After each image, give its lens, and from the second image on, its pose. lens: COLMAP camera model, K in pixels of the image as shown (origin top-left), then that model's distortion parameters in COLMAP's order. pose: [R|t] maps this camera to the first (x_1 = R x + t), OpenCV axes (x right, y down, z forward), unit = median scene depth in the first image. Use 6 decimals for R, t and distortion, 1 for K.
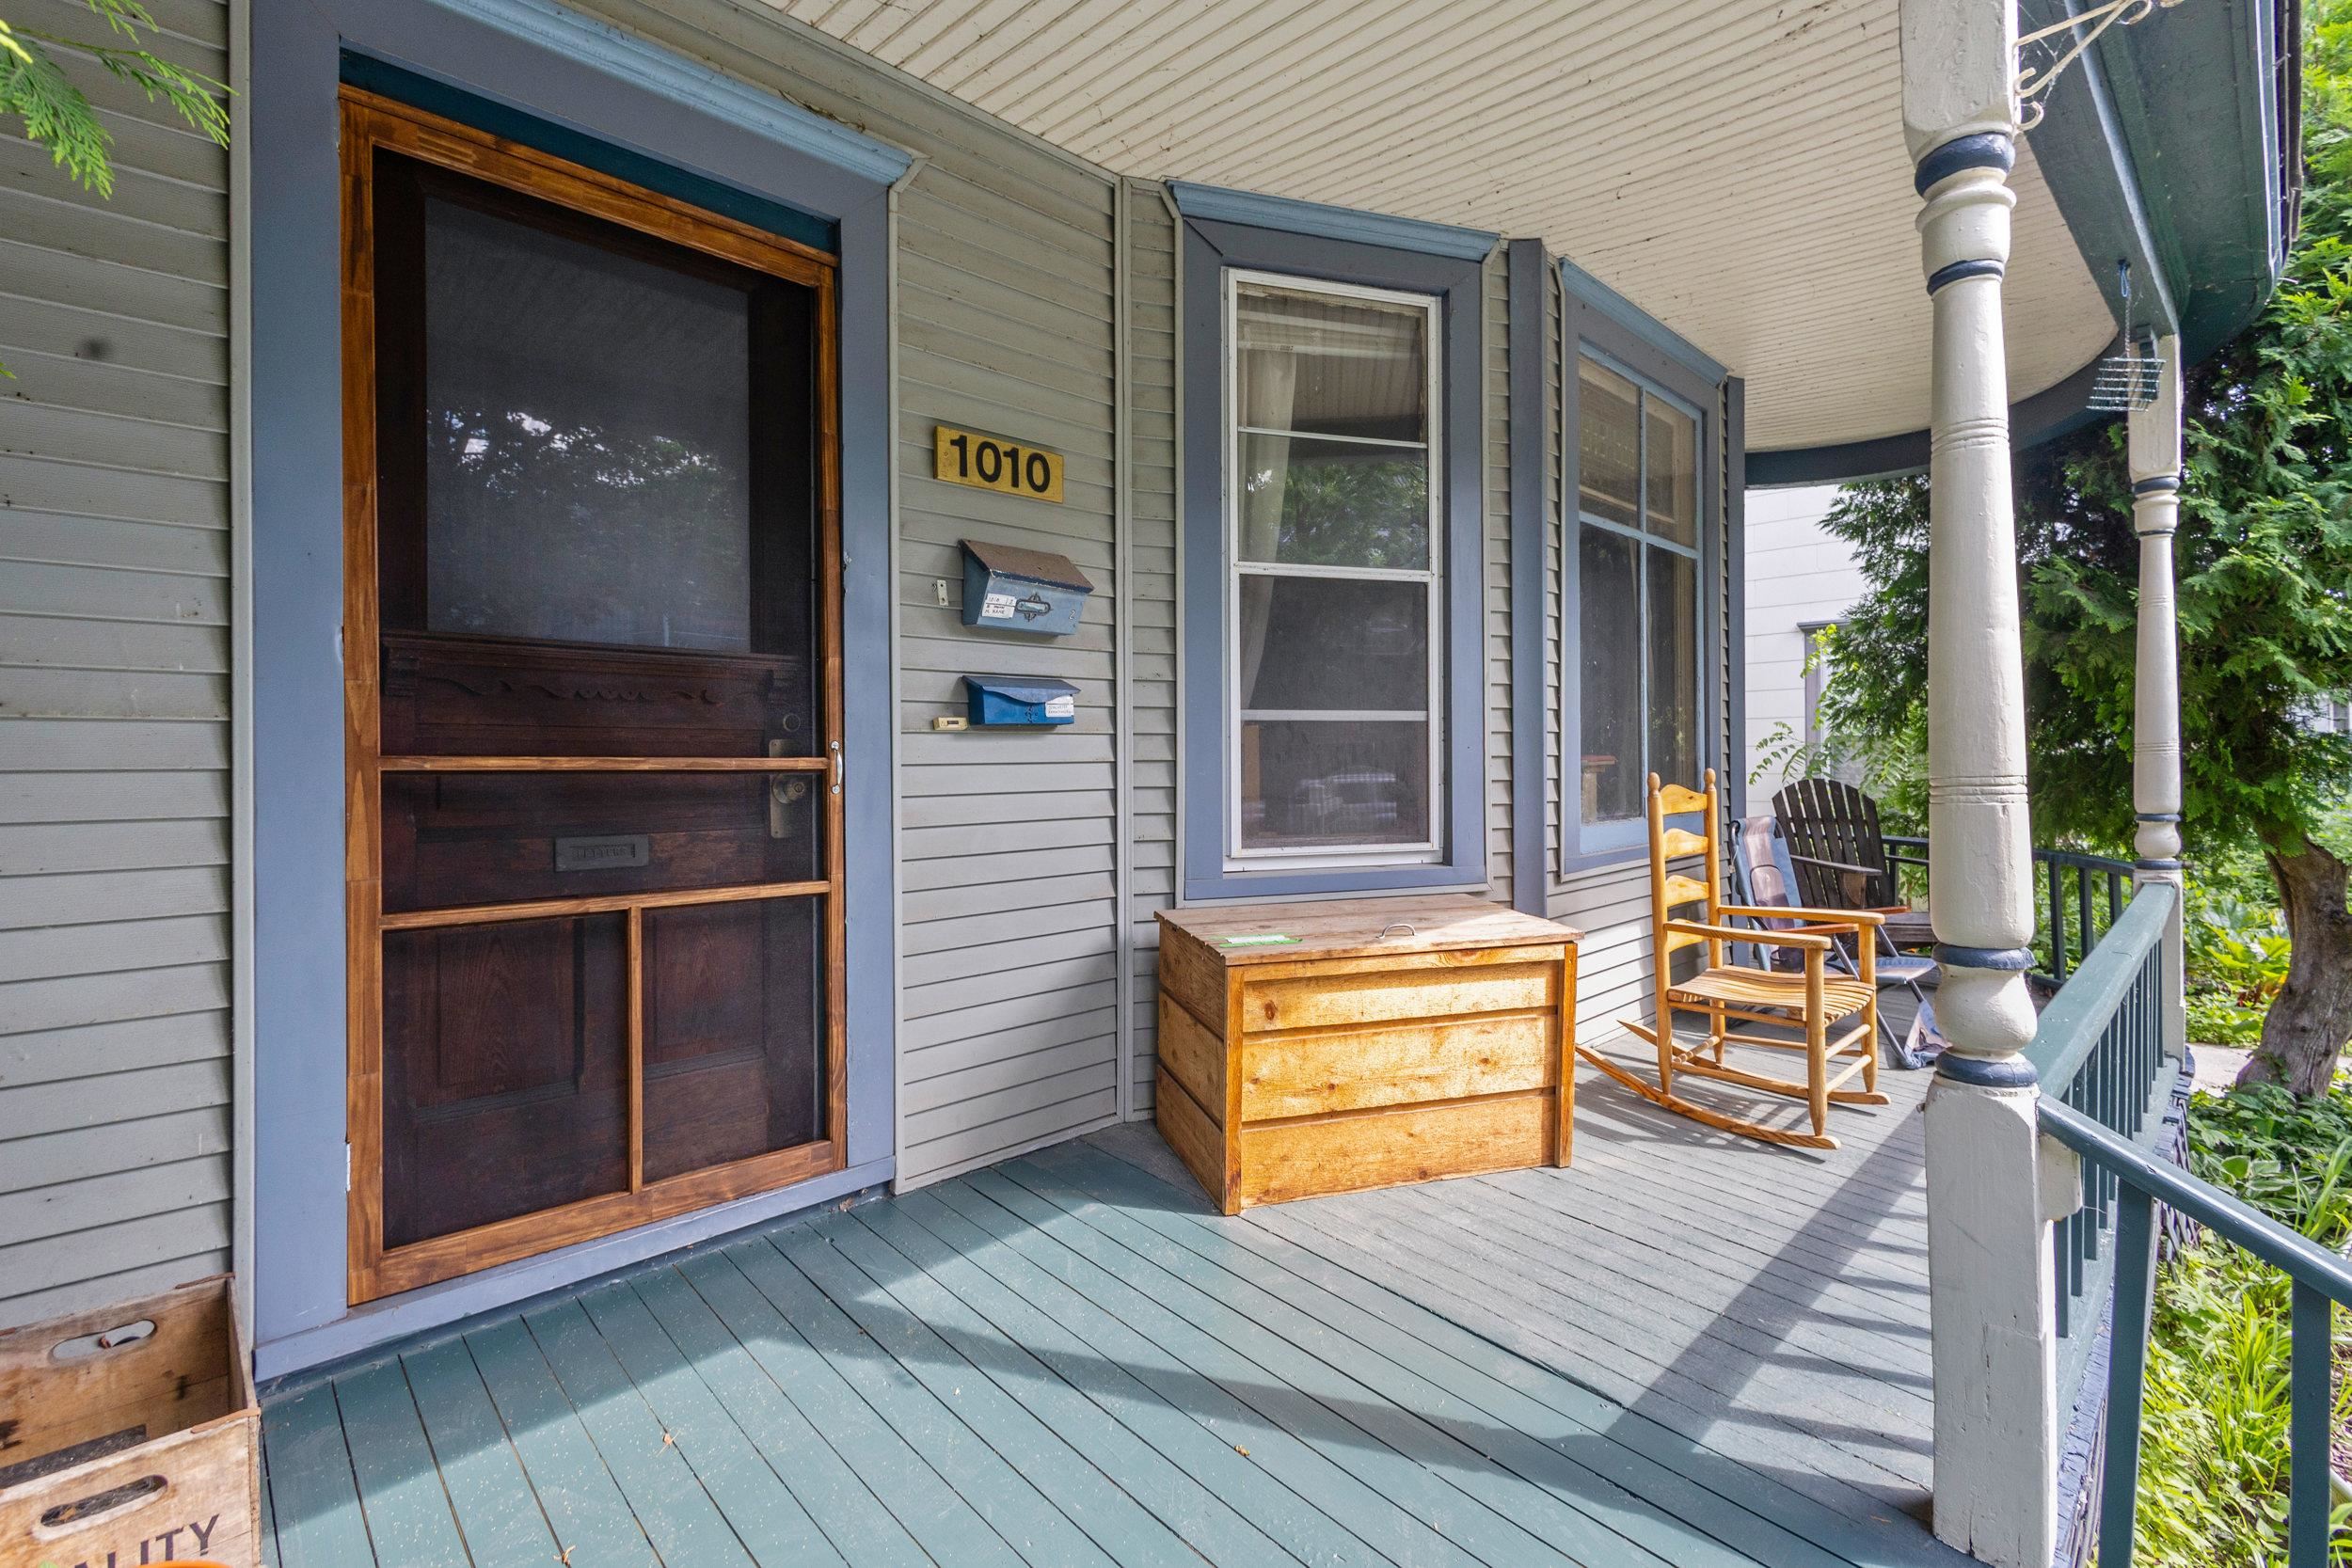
lens RADIAL K [[1063.7, 0, 1173.4], [0, 1063.7, 765.0], [0, 0, 1]] dist [0.008828, -0.004803]
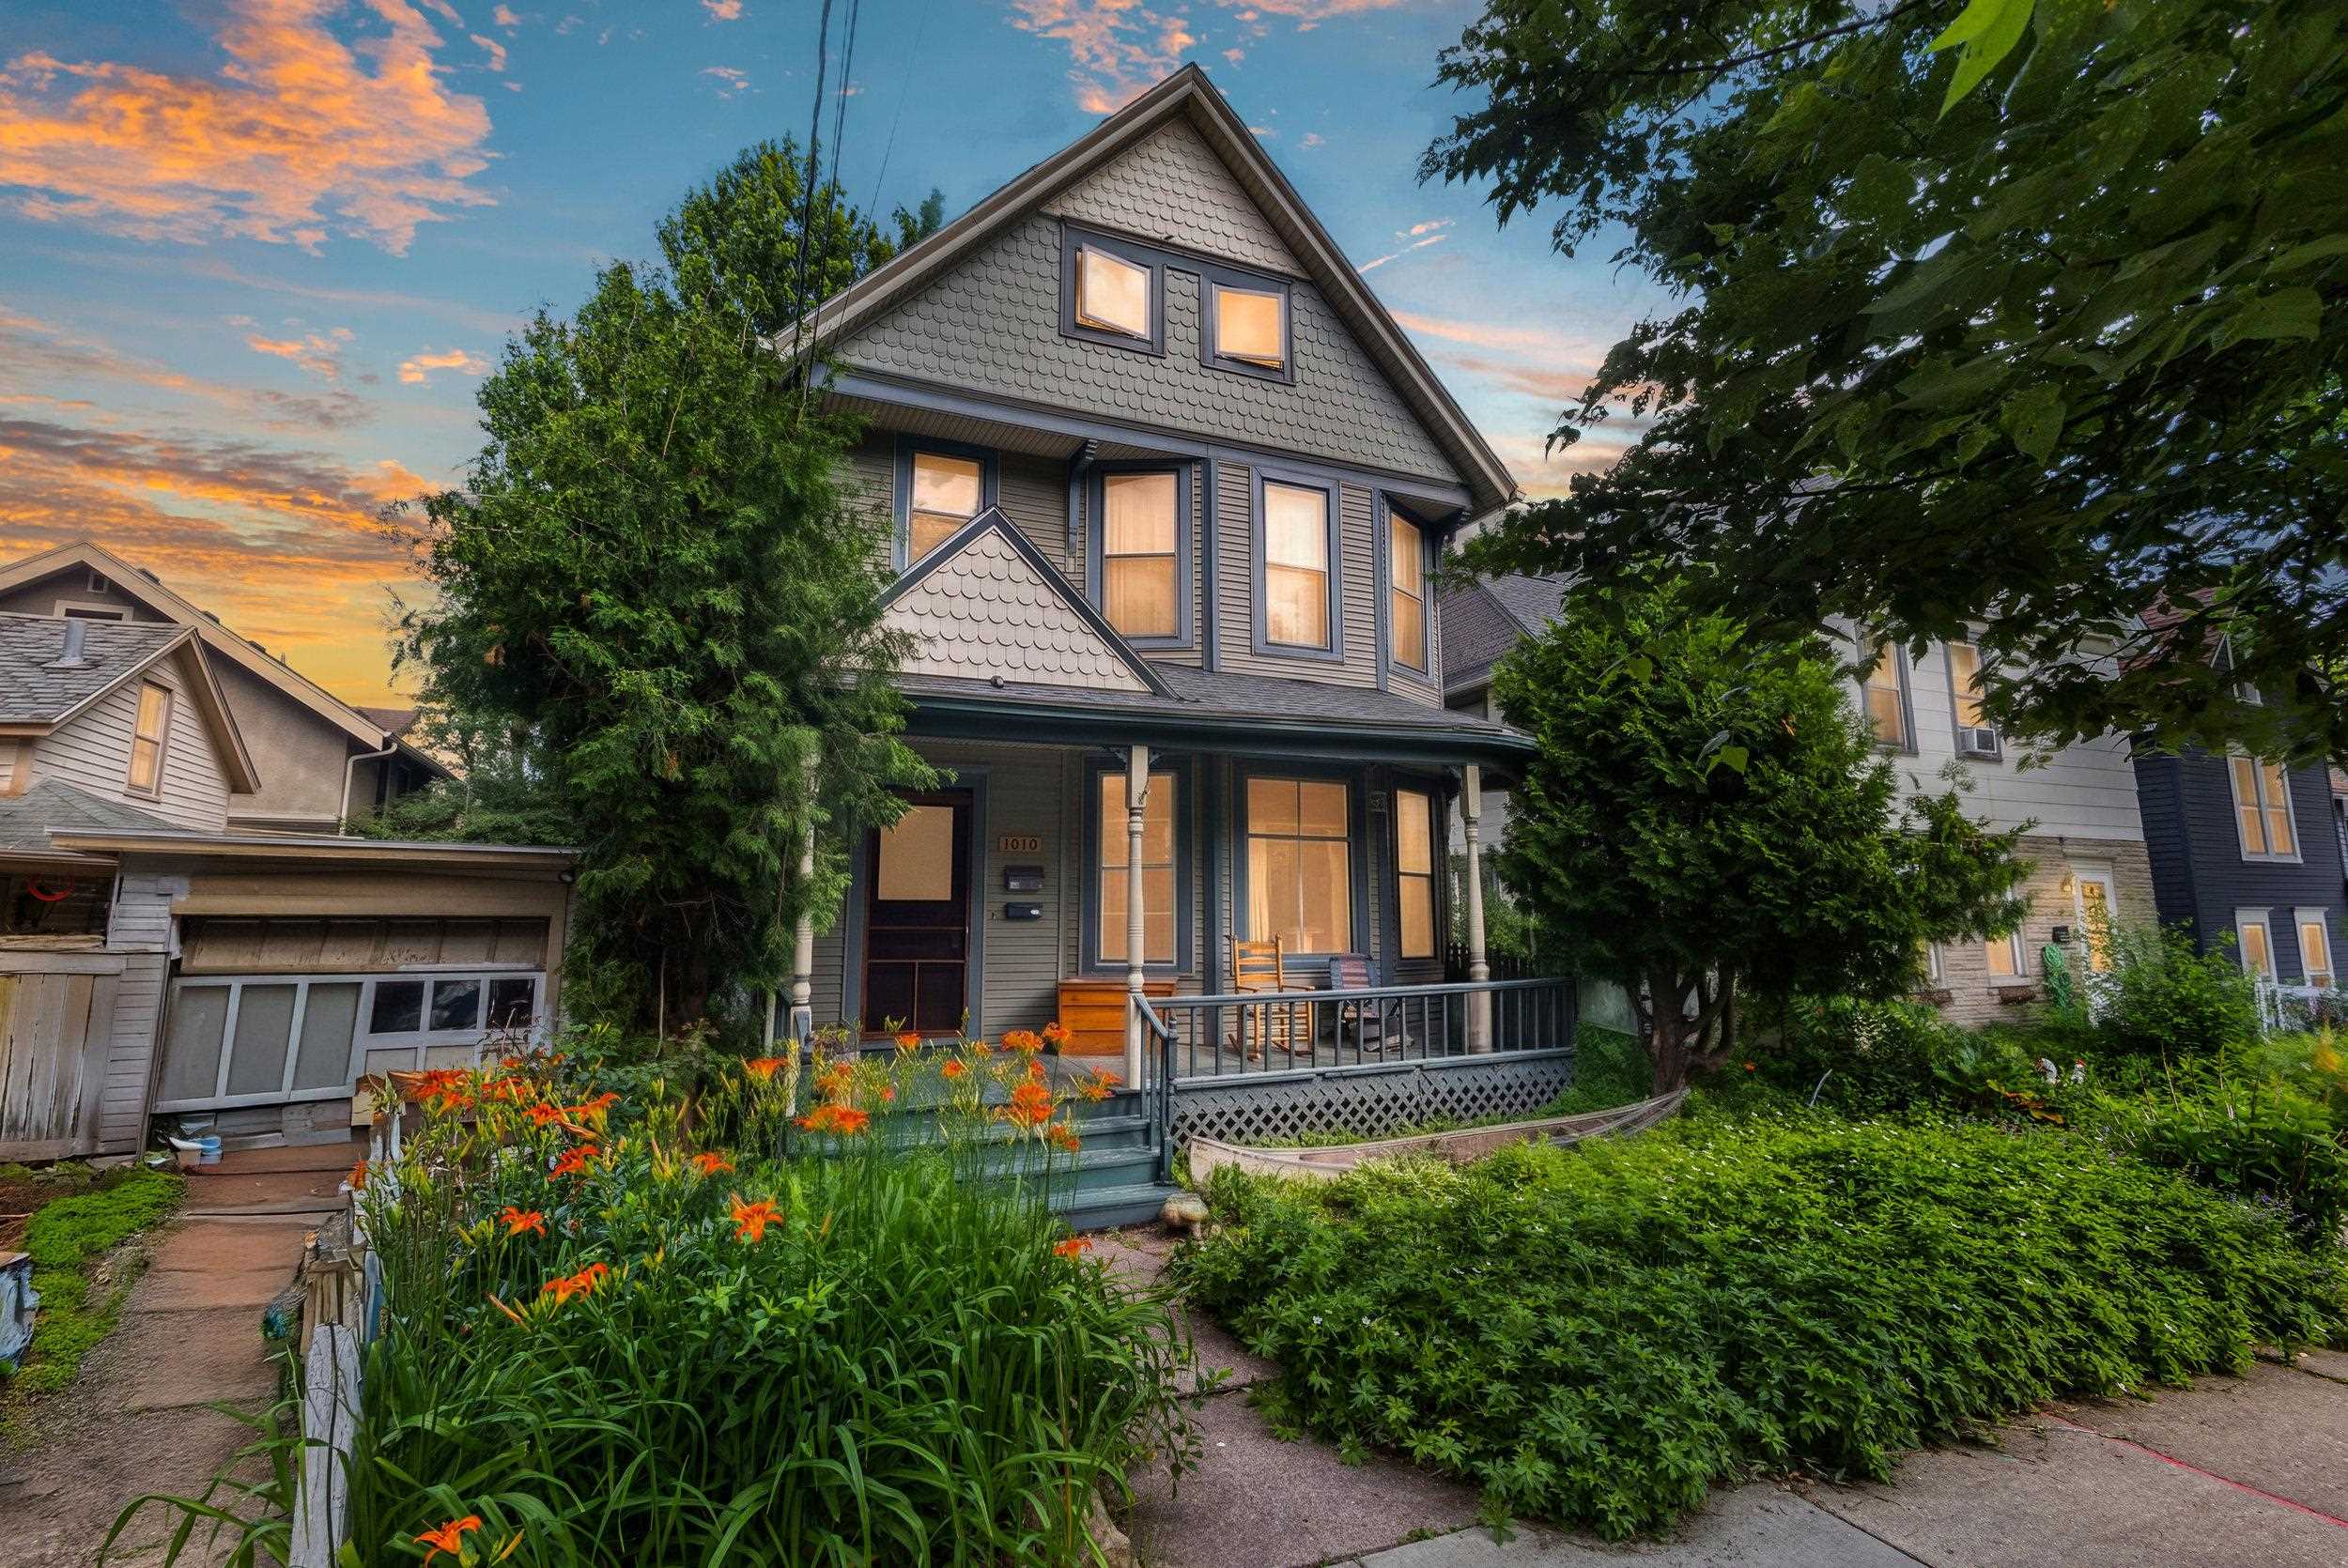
lens RADIAL K [[1061.8, 0, 1171.5], [0, 1061.8, 765.1], [0, 0, 1]] dist [0.008828, -0.004803]
pose [[0.941305, -0.046964, -0.334276, 1.220379], [-0.005685, 0.987928, -0.154808, 0.001678], [0.337511, 0.147622, 0.929674, -1.735807]]
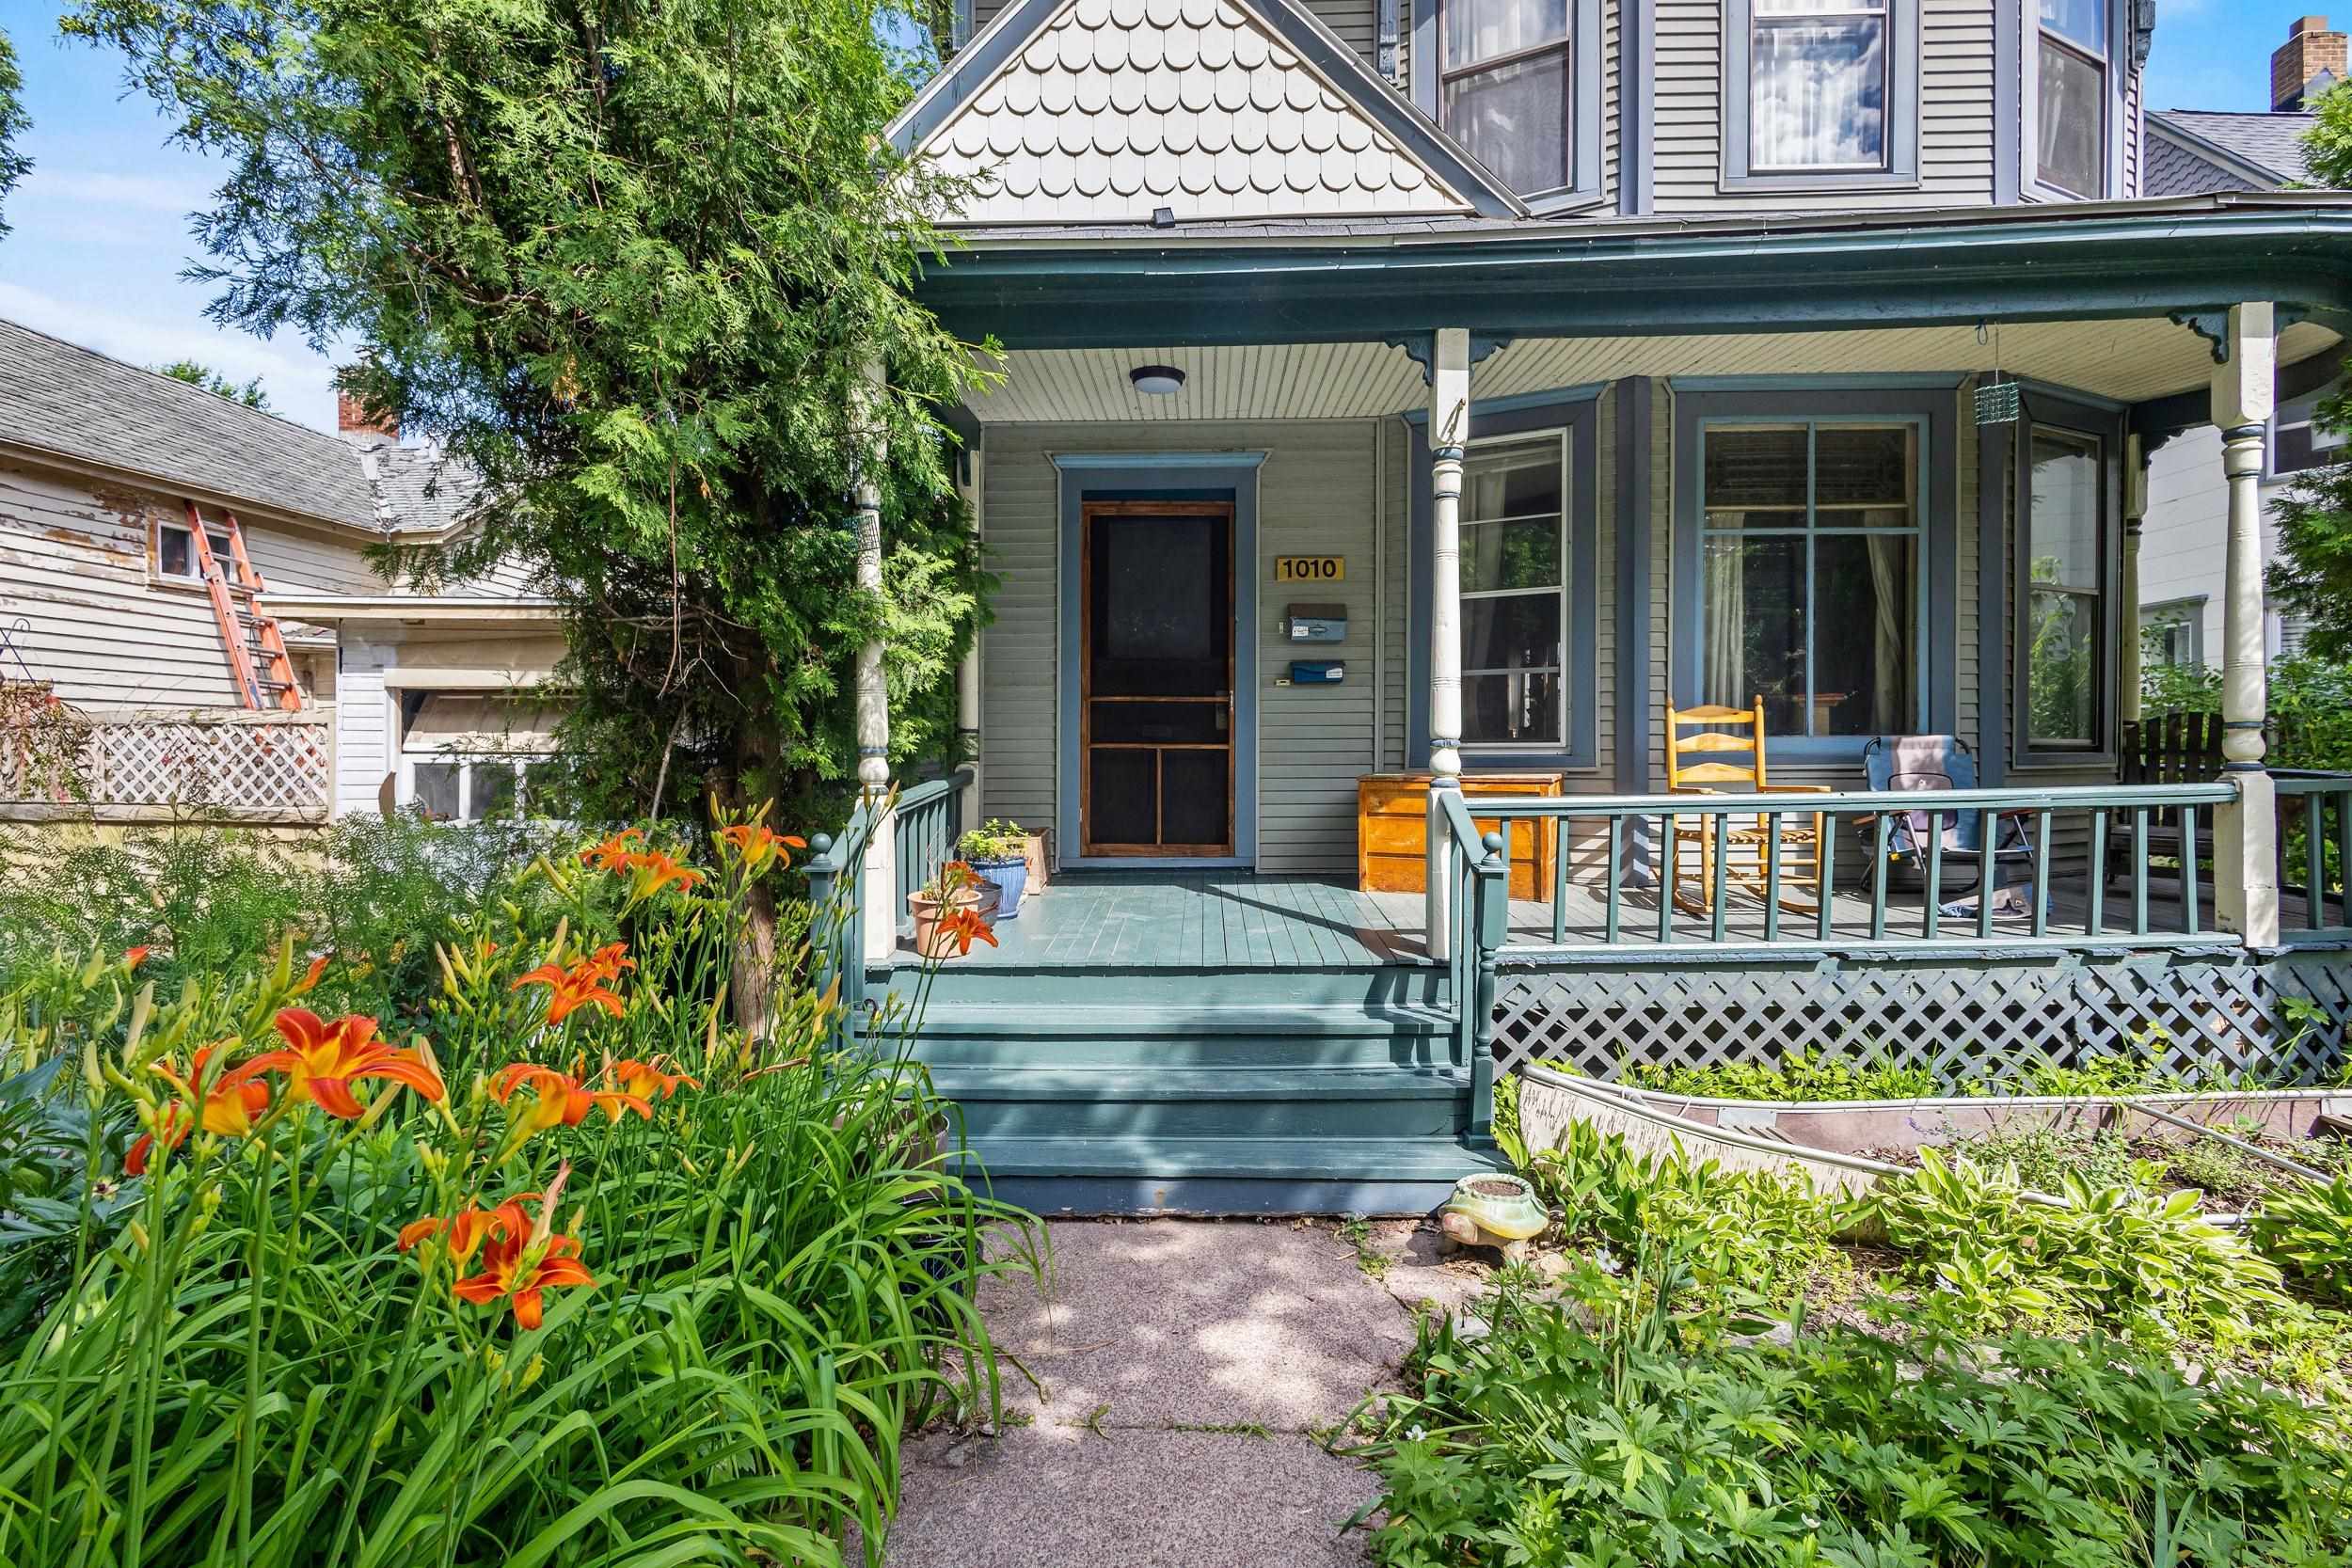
lens RADIAL K [[1063.7, 0, 1173.4], [0, 1063.7, 765.0], [0, 0, 1]] dist [0.008828, -0.004803]
pose [[0.709611, 0.009409, -0.704531, 1.017636], [-0.009403, 0.999948, 0.003883, 0.108266], [0.704531, 0.003869, 0.709662, -0.671987]]
